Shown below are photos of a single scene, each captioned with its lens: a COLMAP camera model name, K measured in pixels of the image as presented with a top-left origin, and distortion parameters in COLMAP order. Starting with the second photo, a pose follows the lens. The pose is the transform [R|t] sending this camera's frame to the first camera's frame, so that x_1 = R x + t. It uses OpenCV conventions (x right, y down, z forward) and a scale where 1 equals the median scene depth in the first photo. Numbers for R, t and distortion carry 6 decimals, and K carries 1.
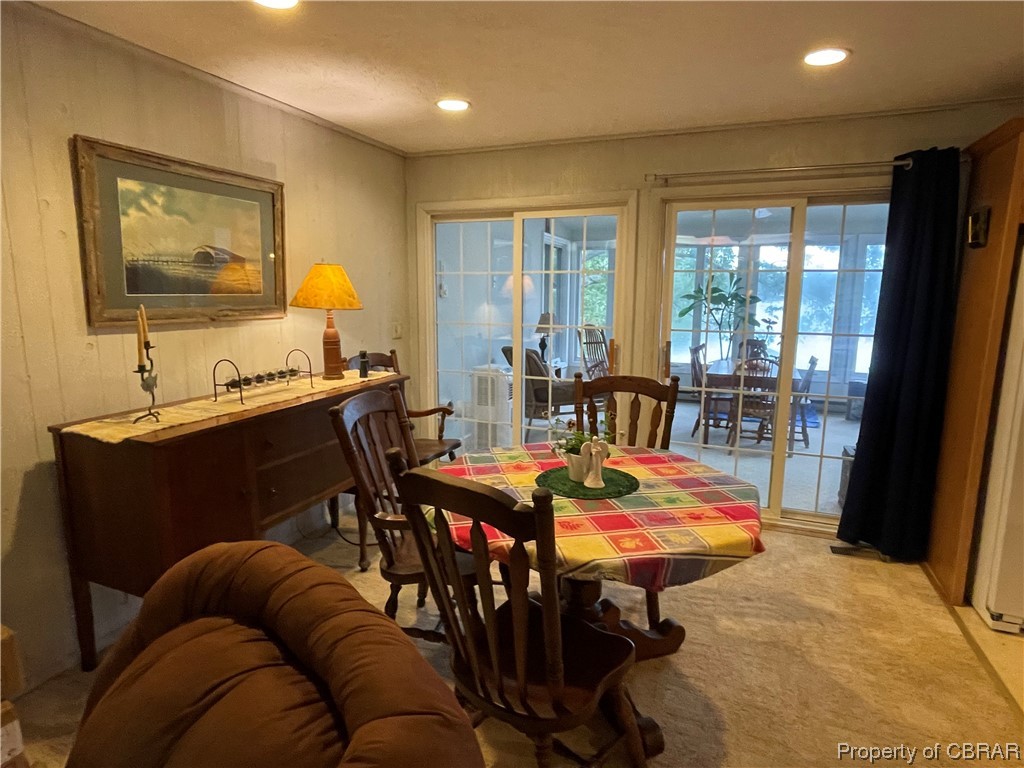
lens RADIAL K [[572.2, 0, 506.9], [0, 572.2, 382.5], [0, 0, 1]] dist [0.004338, 0.002162]
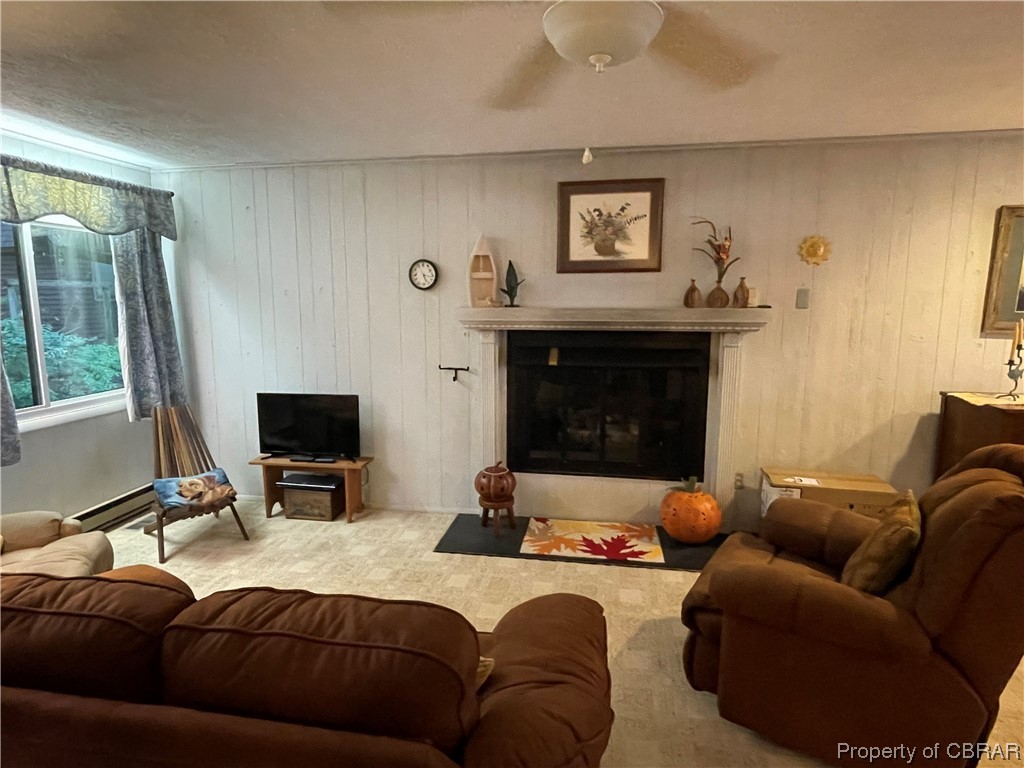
lens RADIAL K [[572.2, 0, 507.4], [0, 572.2, 381.8], [0, 0, 1]] dist [0.004338, 0.002162]
pose [[0.231220, 0.135499, -0.963420, 0.475305], [-0.149731, 0.983412, 0.102375, 0.065050], [0.961310, 0.120583, 0.247673, -0.579504]]
